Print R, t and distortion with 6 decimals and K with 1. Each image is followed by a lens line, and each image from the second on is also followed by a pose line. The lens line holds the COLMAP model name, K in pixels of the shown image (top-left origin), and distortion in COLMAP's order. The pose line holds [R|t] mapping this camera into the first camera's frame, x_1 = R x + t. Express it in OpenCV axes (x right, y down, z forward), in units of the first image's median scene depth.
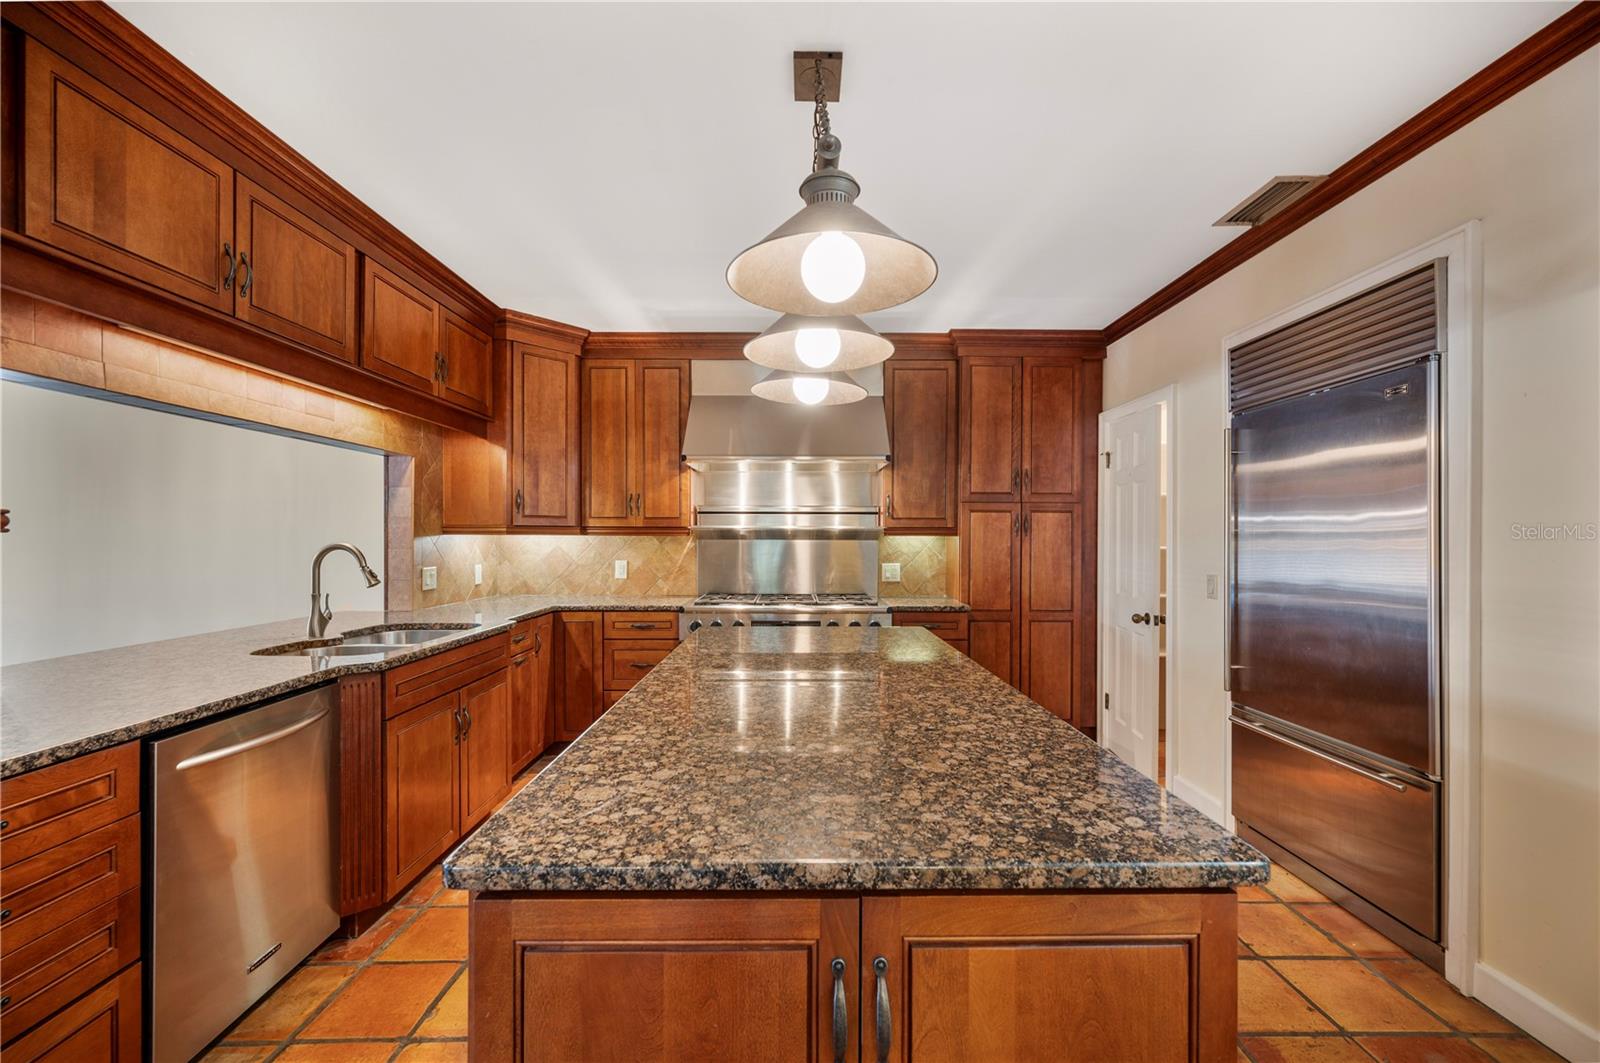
lens RADIAL K [[637.7, 0, 802.4], [0, 637.7, 541.6], [0, 0, 1]] dist [-0.000984, -0.000043]
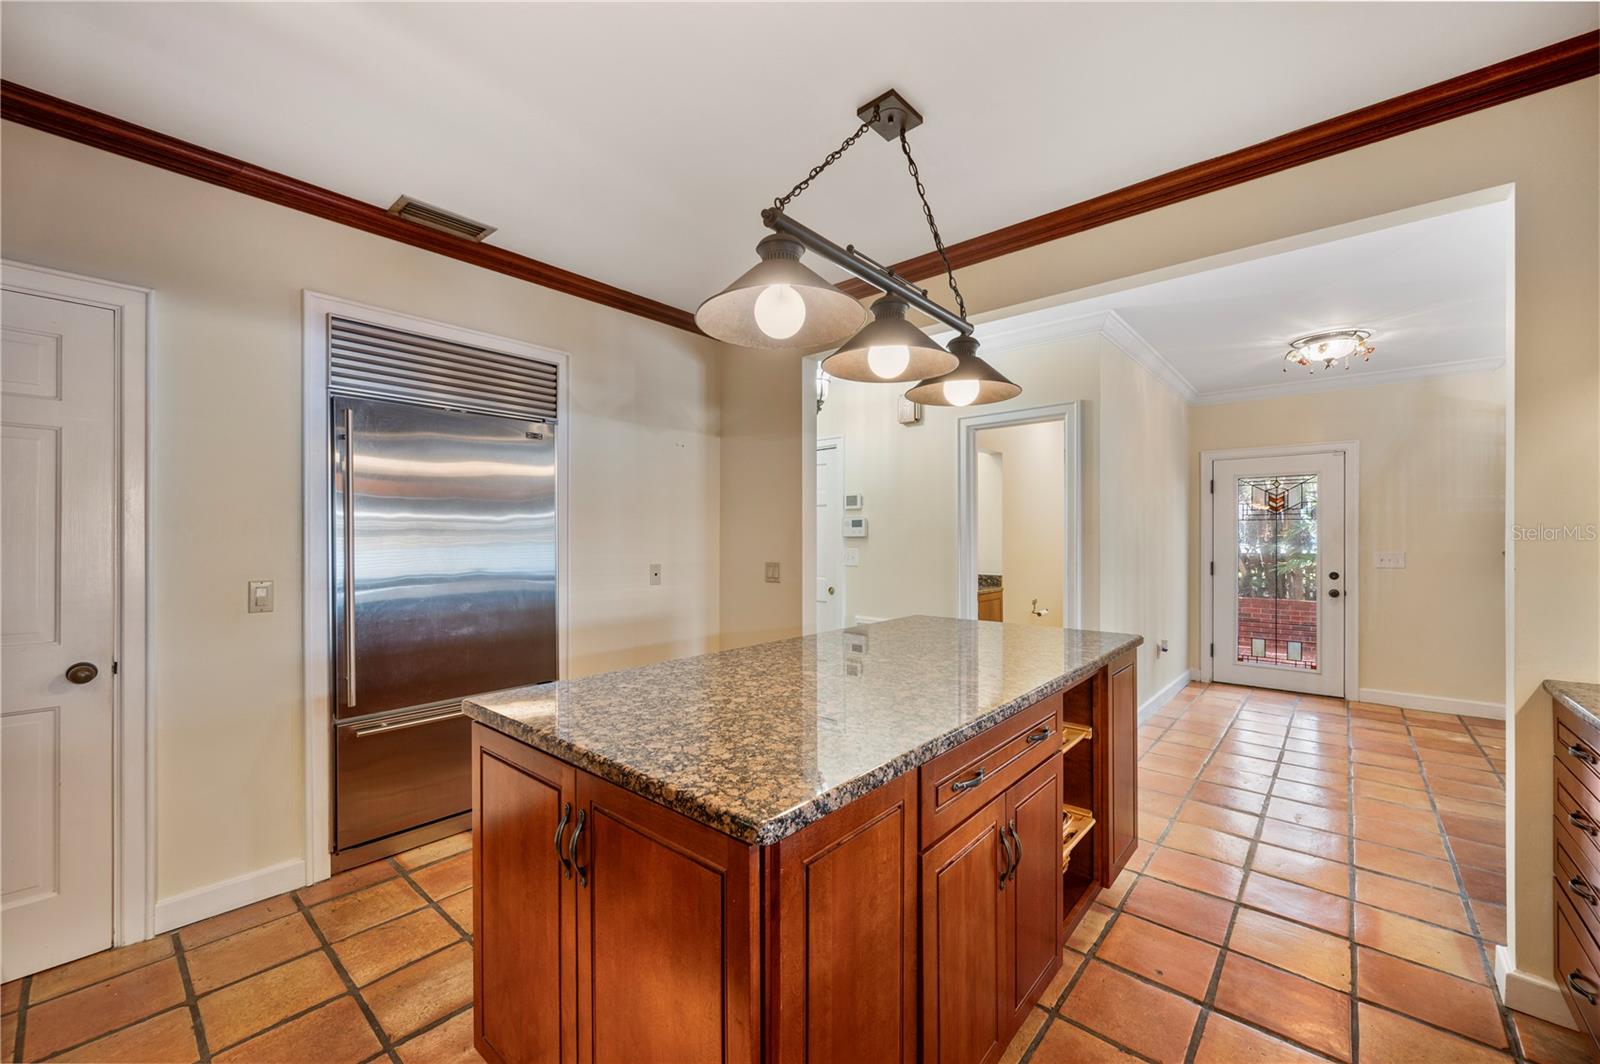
lens RADIAL K [[637.9, 0, 806.7], [0, 637.9, 537.2], [0, 0, 1]] dist [-0.000769, -0.000104]
pose [[-0.751720, -0.000262, 0.659483, -0.288906], [0.001322, 0.999997, 0.001905, -0.001837], [-0.659481, 0.002304, -0.751717, 0.934247]]
